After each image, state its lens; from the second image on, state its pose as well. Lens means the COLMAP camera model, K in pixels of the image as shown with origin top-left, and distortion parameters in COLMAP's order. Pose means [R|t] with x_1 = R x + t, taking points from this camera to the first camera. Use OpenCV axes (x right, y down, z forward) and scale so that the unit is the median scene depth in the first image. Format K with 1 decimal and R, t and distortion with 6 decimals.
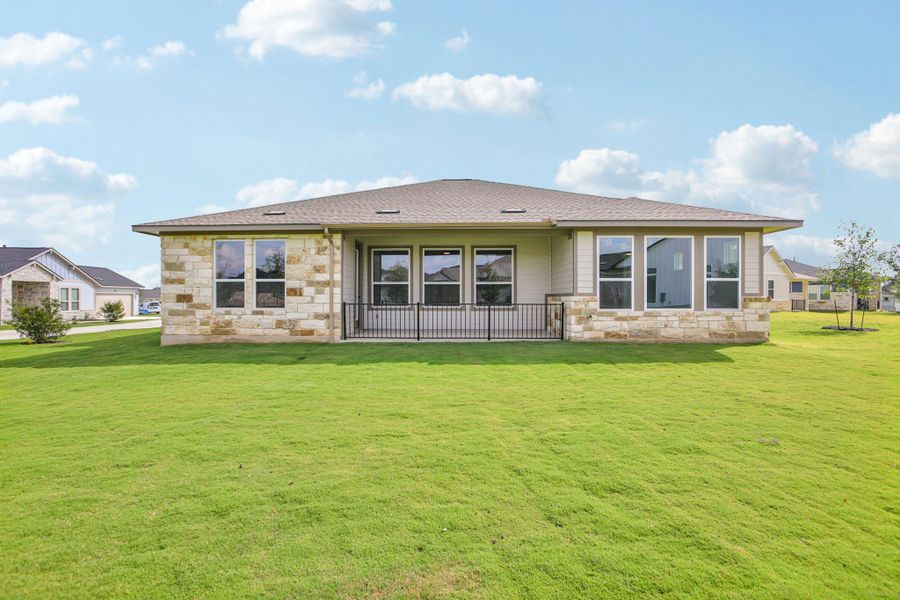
lens RADIAL K [[418.5, 0, 487.2], [0, 418.5, 298.7], [0, 0, 1]] dist [-0.022506, 0.005883]
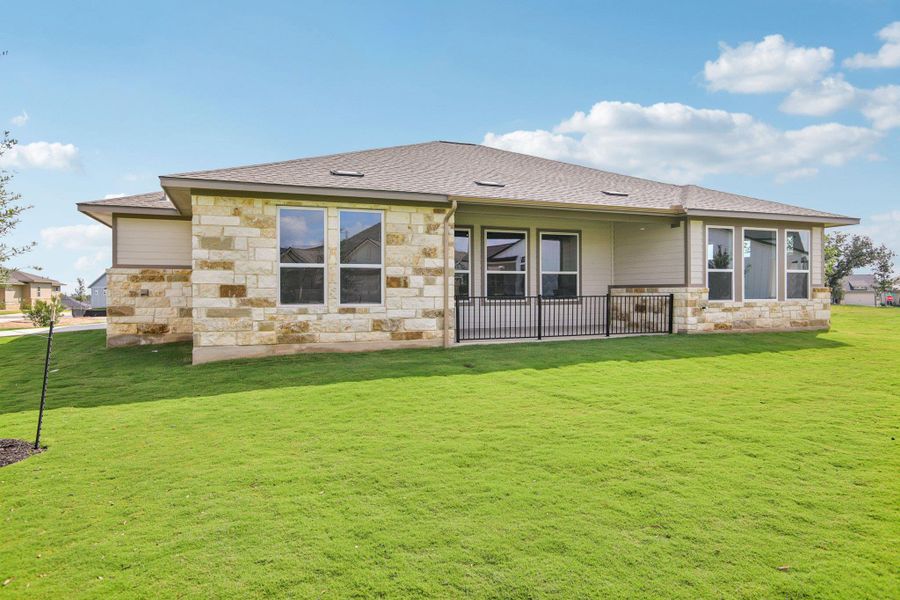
lens RADIAL K [[558.7, 0, 451.5], [0, 558.7, 299.9], [0, 0, 1]] dist [0.005314, 0.001480]
pose [[0.918451, -0.009835, 0.395412, -0.767332], [0.004173, 0.999876, 0.015178, 0.001196], [-0.395513, -0.012291, 0.918378, 0.030867]]
